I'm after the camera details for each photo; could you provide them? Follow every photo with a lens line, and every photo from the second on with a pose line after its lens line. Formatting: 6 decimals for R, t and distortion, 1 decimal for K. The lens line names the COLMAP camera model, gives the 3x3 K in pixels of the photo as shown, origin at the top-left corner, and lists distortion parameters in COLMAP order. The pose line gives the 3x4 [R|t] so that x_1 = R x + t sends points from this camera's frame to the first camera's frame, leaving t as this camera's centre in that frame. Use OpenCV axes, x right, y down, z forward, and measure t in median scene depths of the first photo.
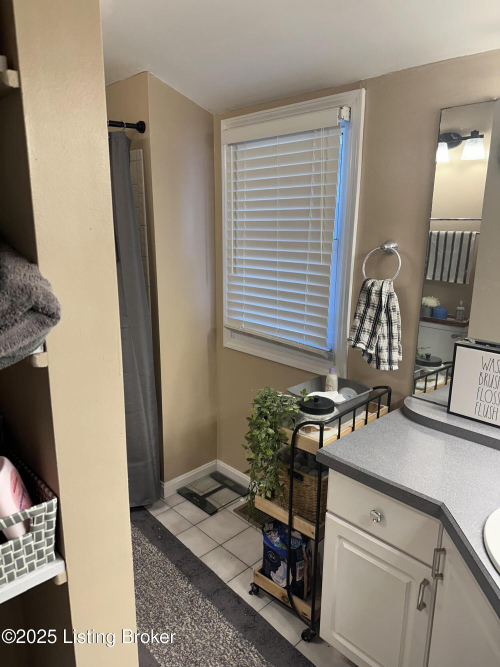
lens RADIAL K [[471.7, 0, 246.5], [0, 471.7, 332.6], [0, 0, 1]] dist [0.065263, -0.080820]
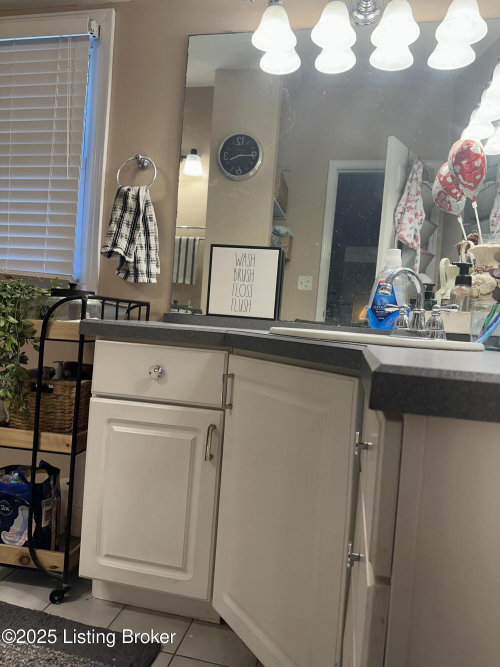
lens RADIAL K [[471.7, 0, 253.8], [0, 471.7, 332.3], [0, 0, 1]] dist [0.065263, -0.080820]
pose [[0.822019, 0.036902, 0.568263, -0.062206], [0.070240, 0.983708, -0.165486, 0.356811], [-0.565111, 0.175947, 0.806035, 0.131833]]
